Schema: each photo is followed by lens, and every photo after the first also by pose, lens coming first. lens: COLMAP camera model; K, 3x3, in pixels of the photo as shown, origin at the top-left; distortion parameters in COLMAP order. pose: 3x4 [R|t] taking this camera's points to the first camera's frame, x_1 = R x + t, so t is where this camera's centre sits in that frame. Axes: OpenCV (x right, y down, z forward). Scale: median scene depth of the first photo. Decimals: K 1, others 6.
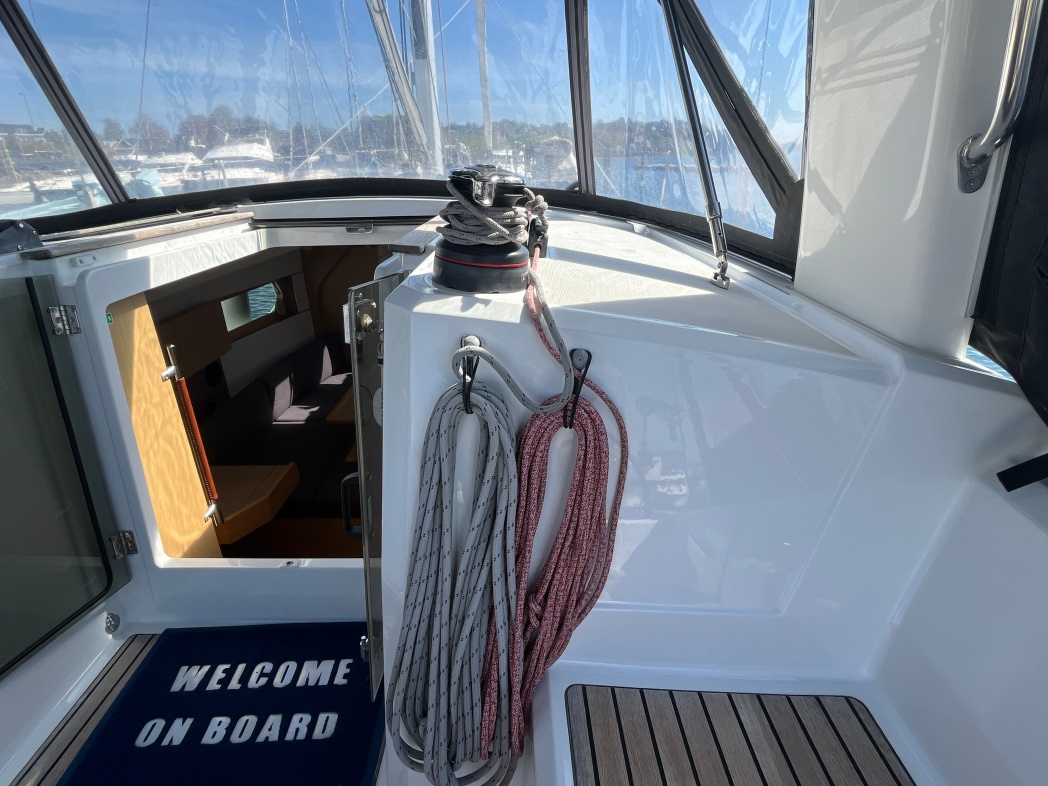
lens RADIAL K [[549.1, 0, 517.9], [0, 549.1, 389.1], [0, 0, 1]] dist [-0.001971, -0.000470]
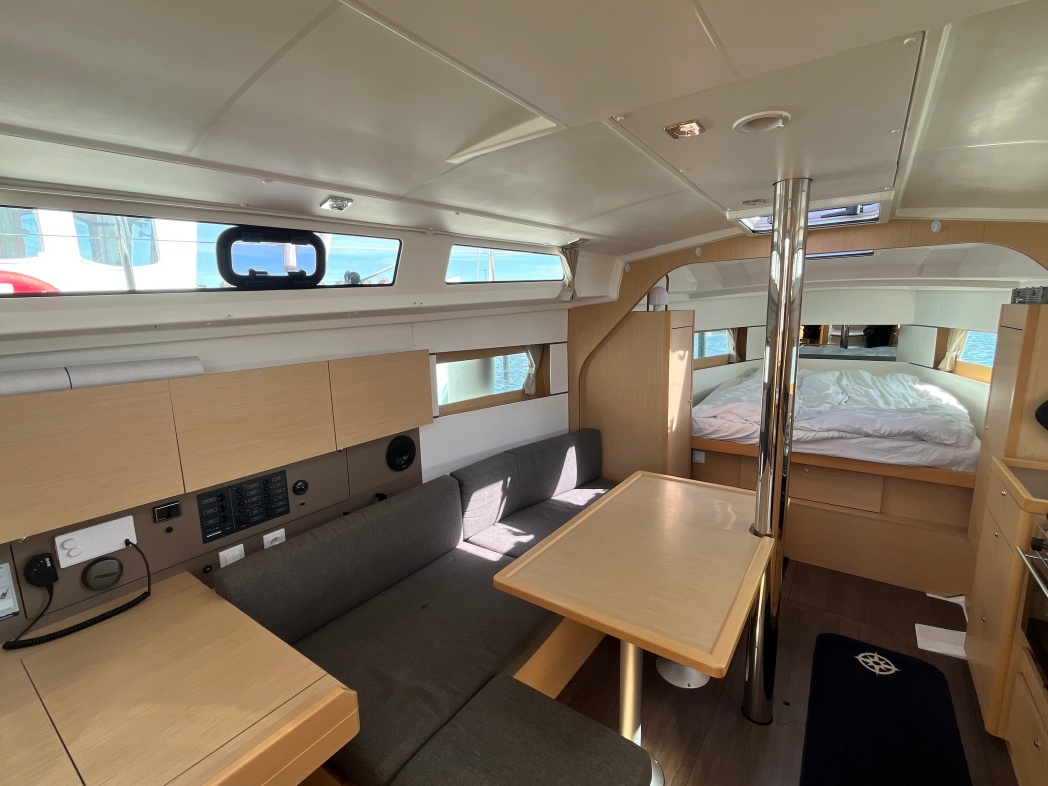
lens RADIAL K [[479.4, 0, 523.3], [0, 479.4, 391.1], [0, 0, 1]] dist [0.000642, -0.000103]
pose [[0.824264, 0.102514, -0.556848, -0.076856], [-0.213609, 0.967102, -0.138150, -0.050782], [0.524366, 0.232820, 0.819045, 0.492142]]
